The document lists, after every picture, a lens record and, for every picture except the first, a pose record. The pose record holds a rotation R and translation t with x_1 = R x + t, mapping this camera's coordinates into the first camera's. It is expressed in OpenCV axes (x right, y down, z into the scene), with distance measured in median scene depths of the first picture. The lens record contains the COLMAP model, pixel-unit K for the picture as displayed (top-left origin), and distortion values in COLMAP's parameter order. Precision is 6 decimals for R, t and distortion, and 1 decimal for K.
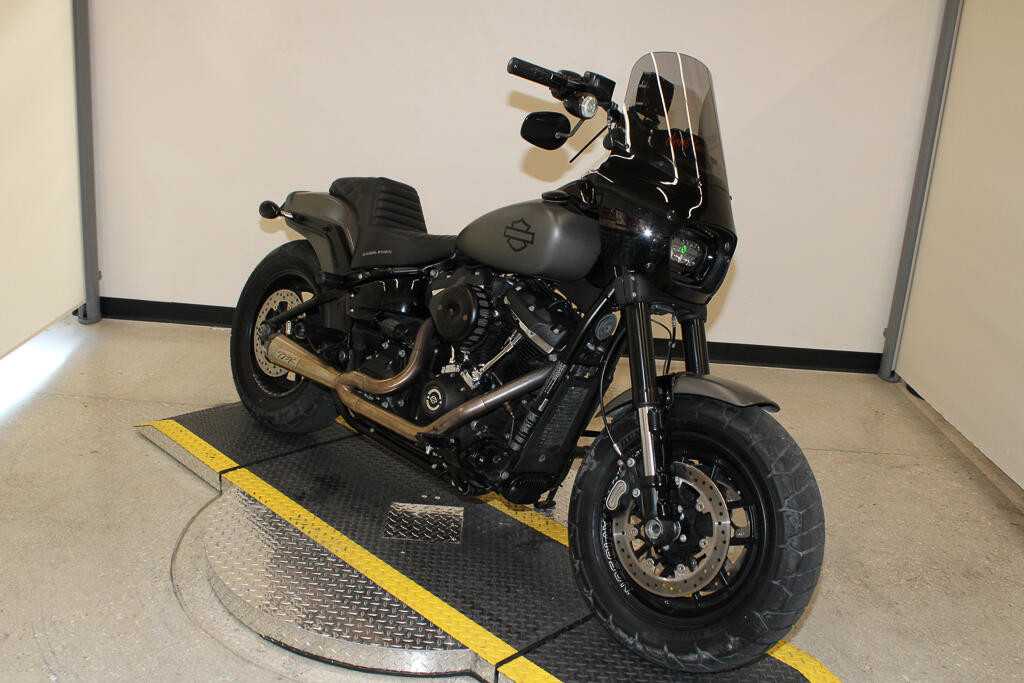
lens RADIAL K [[1001.2, 0, 509.3], [0, 1001.2, 341.1], [0, 0, 1]] dist [-0.134758, 0.146309]
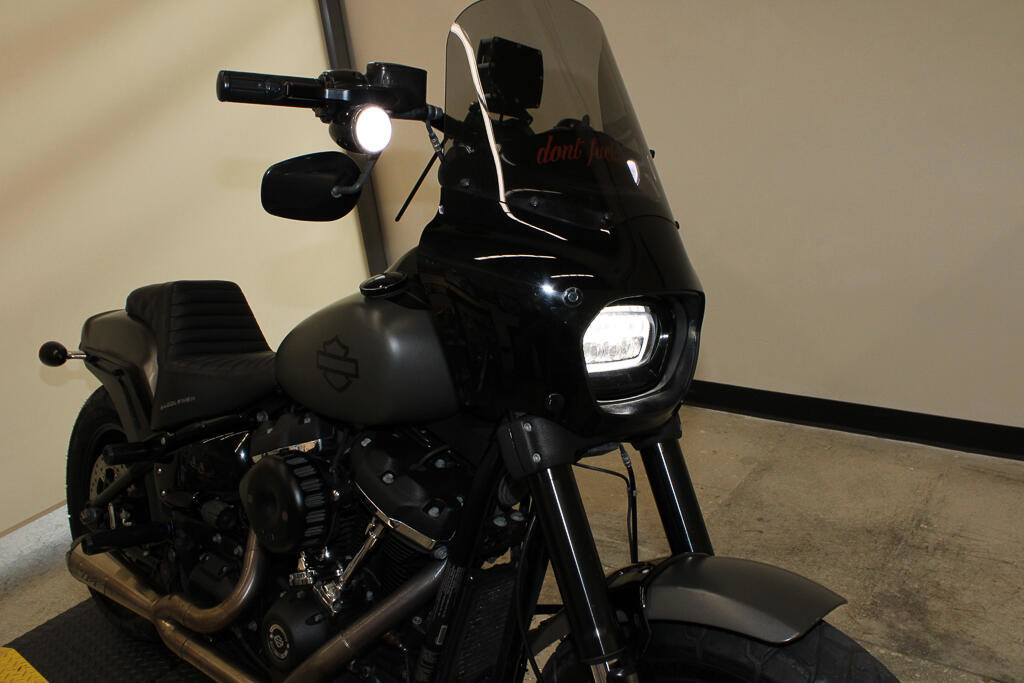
lens RADIAL K [[908.5, 0, 513.9], [0, 908.5, 341.8], [0, 0, 1]] dist [-0.159731, 0.165153]
pose [[0.975204, -0.221085, -0.009898, 0.116554], [0.221286, 0.974750, 0.029910, -0.109335], [0.003035, -0.031359, 0.999504, 0.461432]]
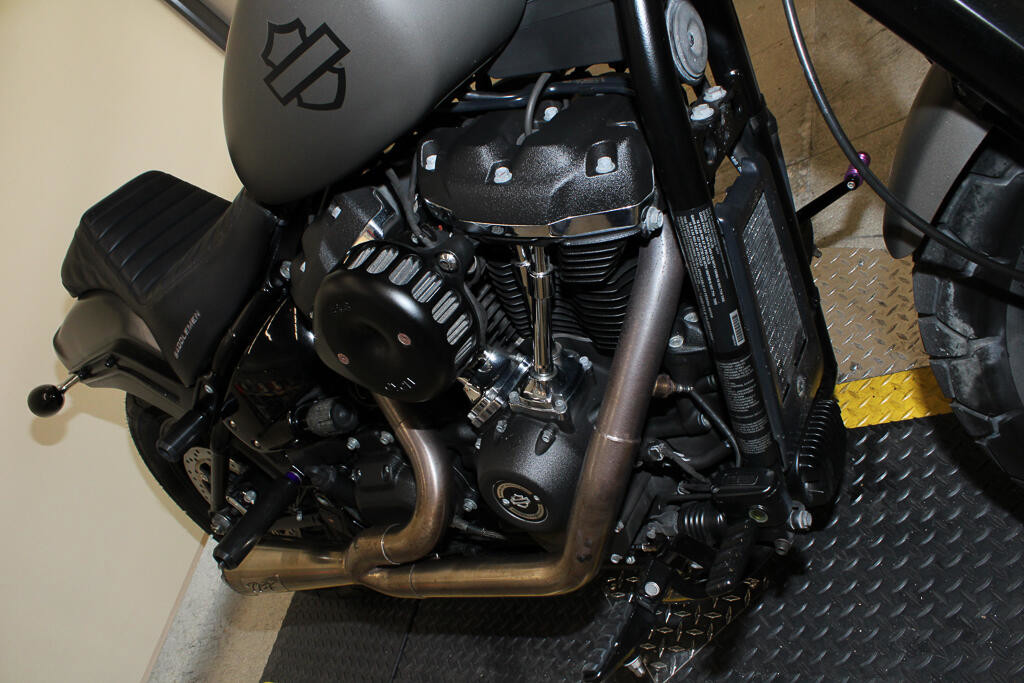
lens RADIAL K [[836.2, 0, 515.5], [0, 836.2, 346.9], [0, 0, 1]] dist [-0.166124, 0.136377]
pose [[0.630689, -0.759627, -0.158741, 0.025515], [0.773001, 0.596869, 0.214979, -0.054276], [-0.068556, -0.258292, 0.963631, 0.701475]]
